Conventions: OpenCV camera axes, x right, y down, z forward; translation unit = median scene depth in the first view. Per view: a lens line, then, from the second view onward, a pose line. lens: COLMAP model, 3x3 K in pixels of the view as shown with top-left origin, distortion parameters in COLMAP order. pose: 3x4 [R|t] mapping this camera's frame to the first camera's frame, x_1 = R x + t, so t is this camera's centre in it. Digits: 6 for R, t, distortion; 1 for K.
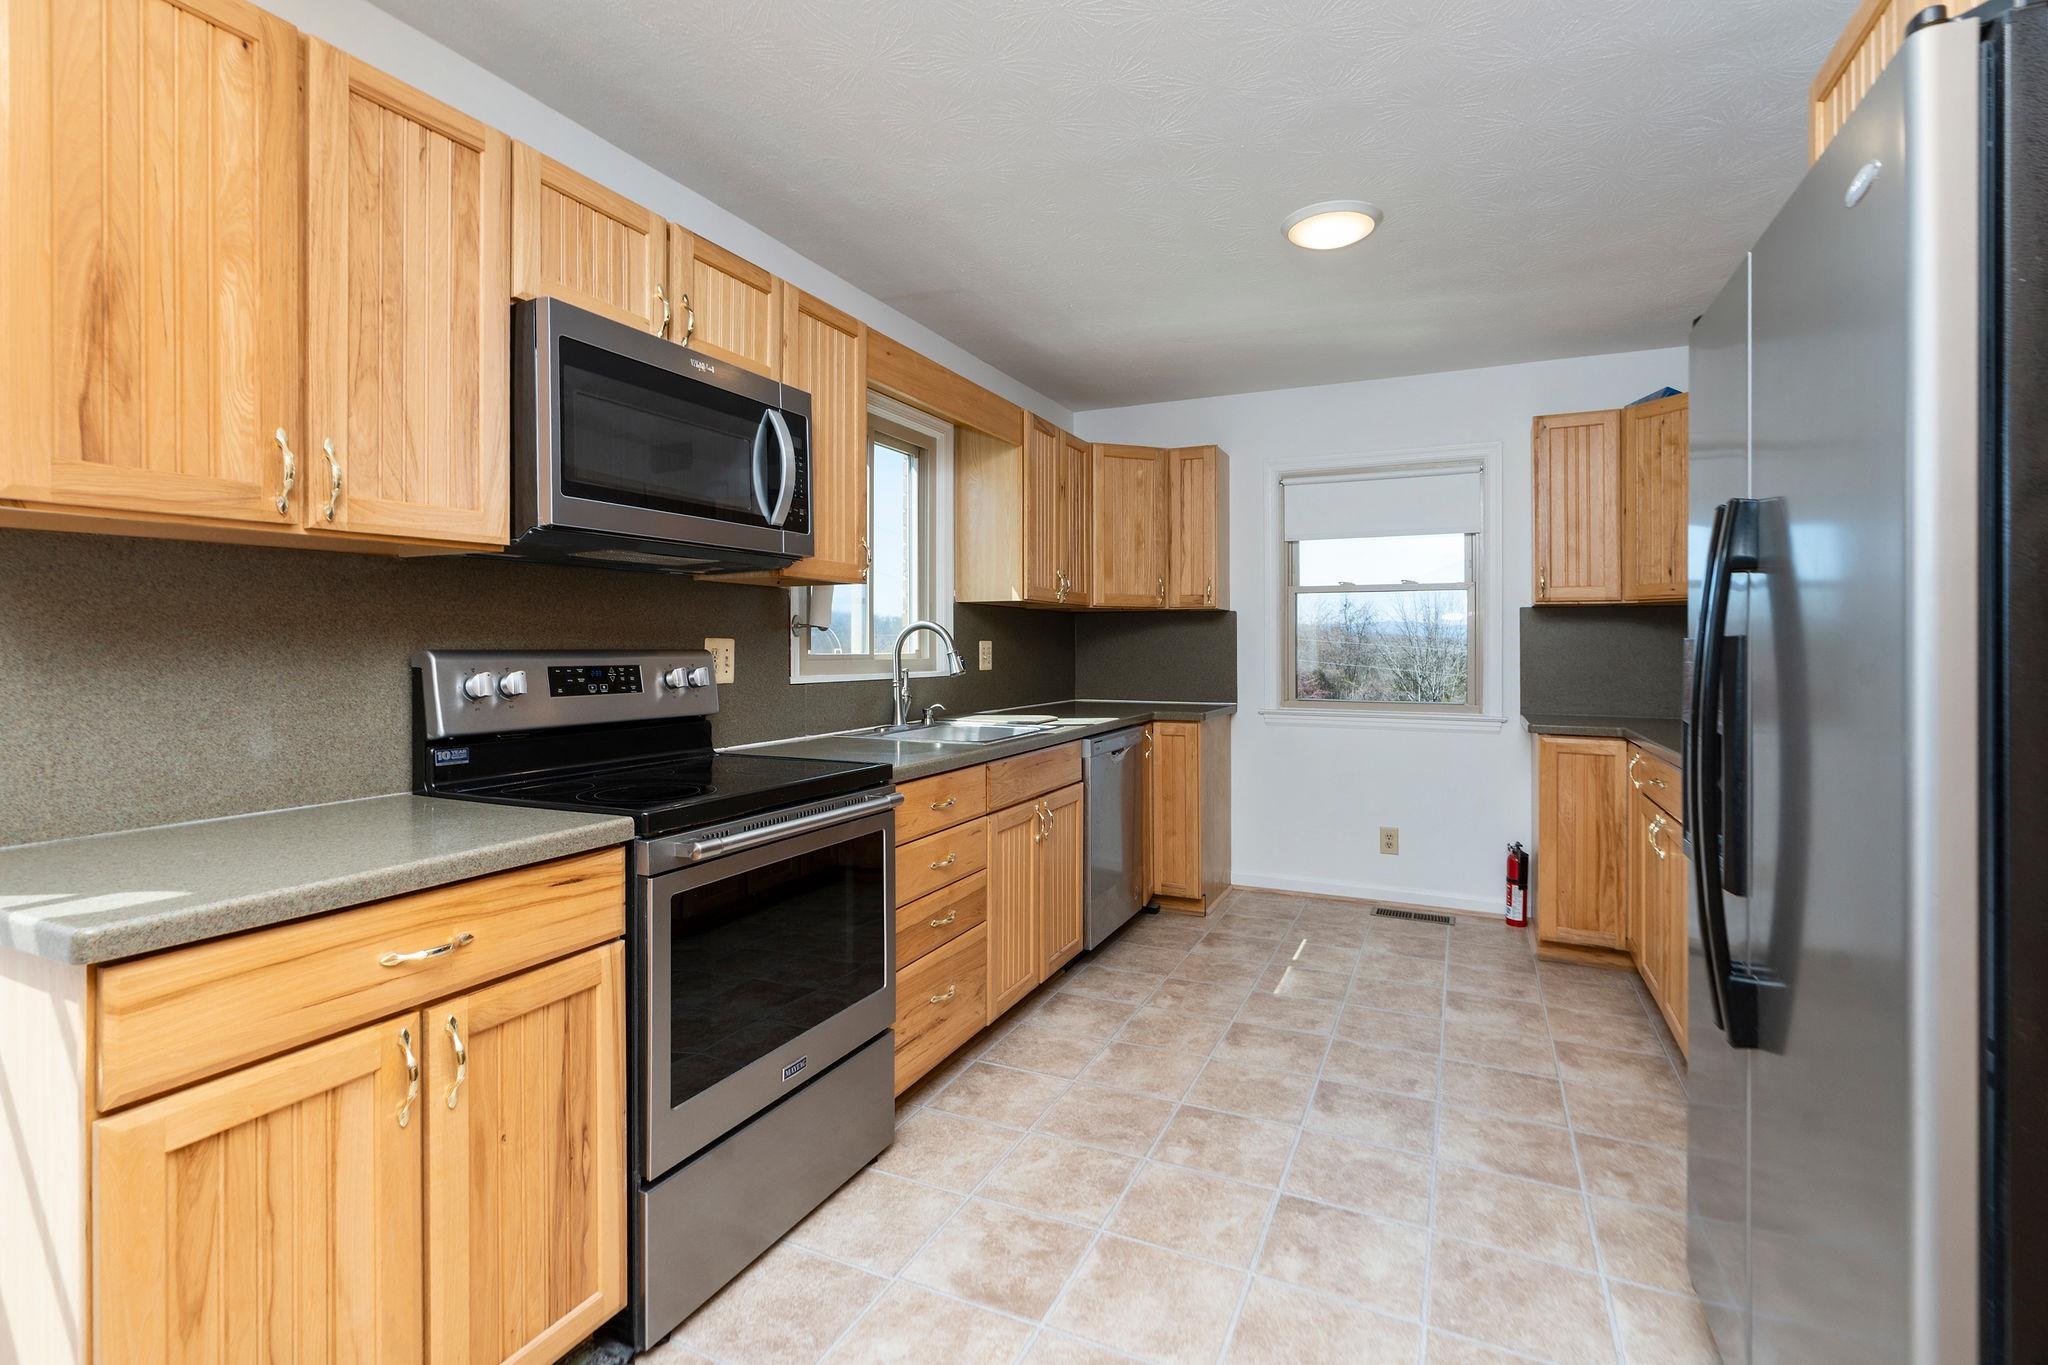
lens RADIAL K [[959.5, 0, 1018.2], [0, 959.5, 636.6], [0, 0, 1]] dist [-0.009993, 0.005223]
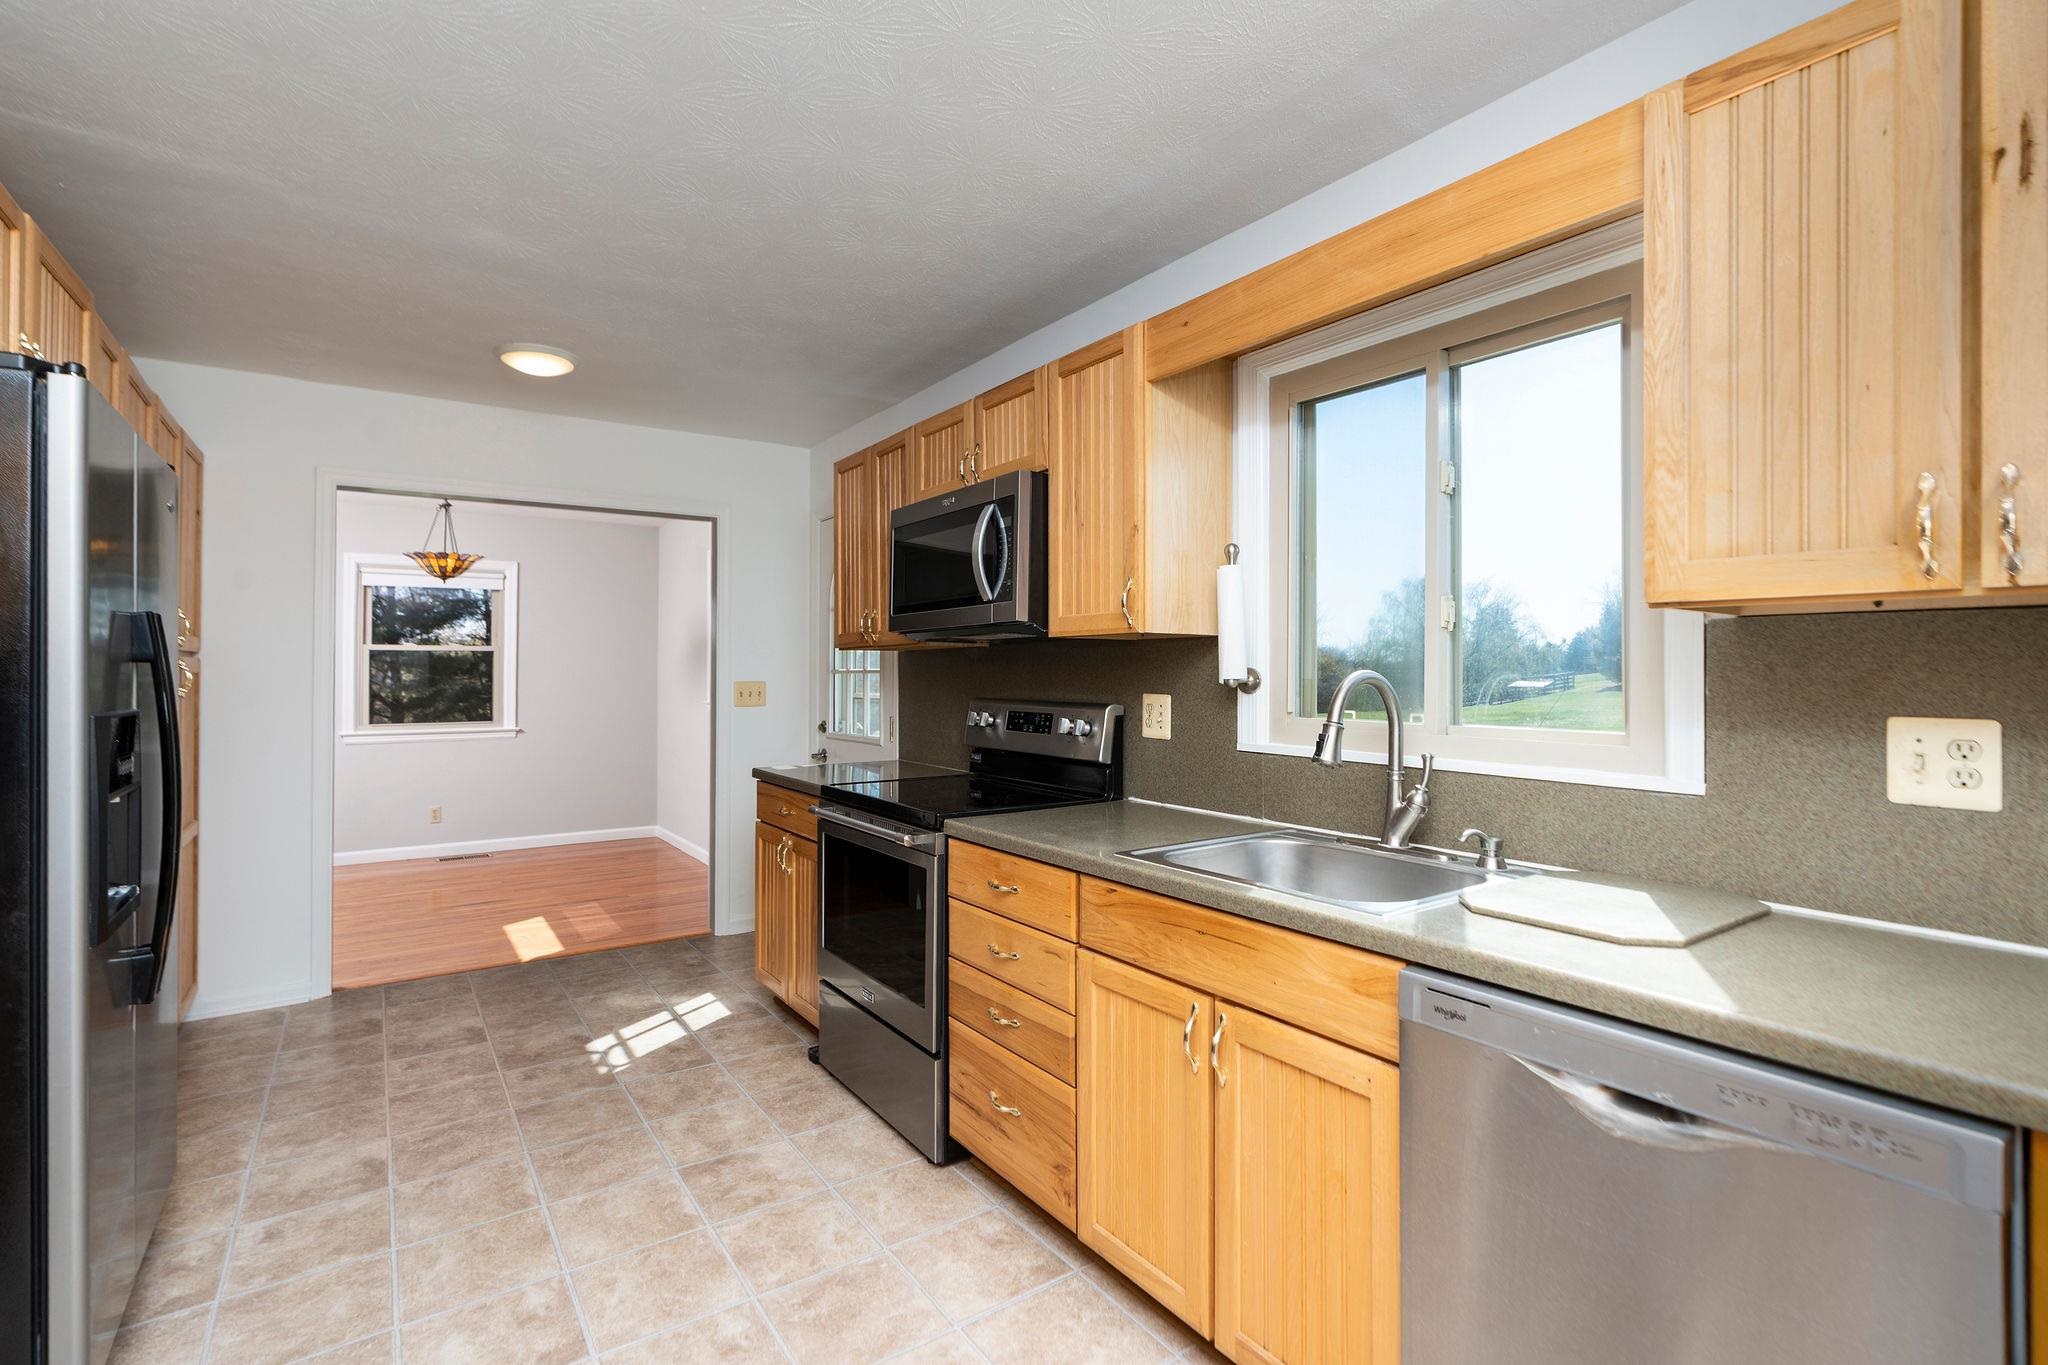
lens RADIAL K [[959.5, 0, 1006.1], [0, 959.5, 658.2], [0, 0, 1]] dist [-0.009993, 0.005223]
pose [[-0.518245, -0.009587, -0.855178, 0.705721], [0.011292, 0.999773, -0.018051, -0.021243], [0.855157, -0.019012, -0.518020, 1.526014]]
